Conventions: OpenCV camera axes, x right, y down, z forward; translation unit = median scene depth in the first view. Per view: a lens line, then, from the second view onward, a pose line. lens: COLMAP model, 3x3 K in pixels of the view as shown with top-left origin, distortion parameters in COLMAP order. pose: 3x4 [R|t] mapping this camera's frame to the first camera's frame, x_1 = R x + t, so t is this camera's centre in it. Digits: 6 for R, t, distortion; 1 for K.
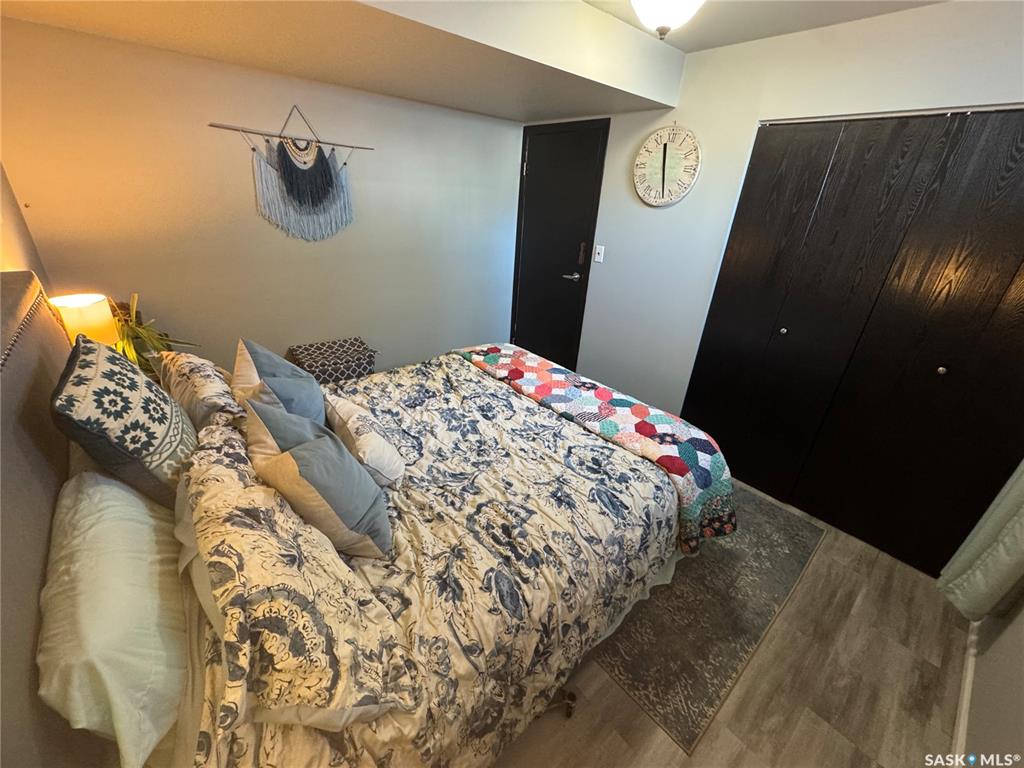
lens RADIAL K [[407.6, 0, 511.7], [0, 407.6, 382.3], [0, 0, 1]] dist [-0.003680, 0.000452]
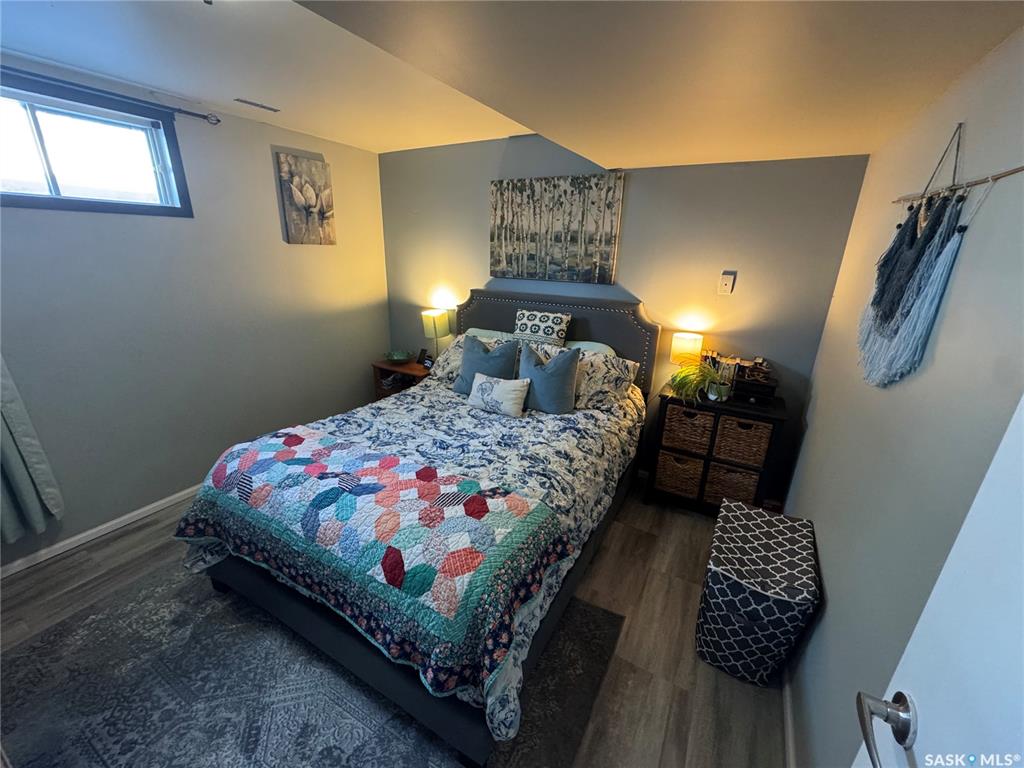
lens RADIAL K [[407.6, 0, 511.7], [0, 407.6, 382.3], [0, 0, 1]] dist [-0.003680, 0.000452]
pose [[-0.933133, 0.030567, -0.358230, 0.149922], [-0.222903, 0.732592, 0.643136, -0.782354], [0.282095, 0.679982, -0.676792, 1.655662]]
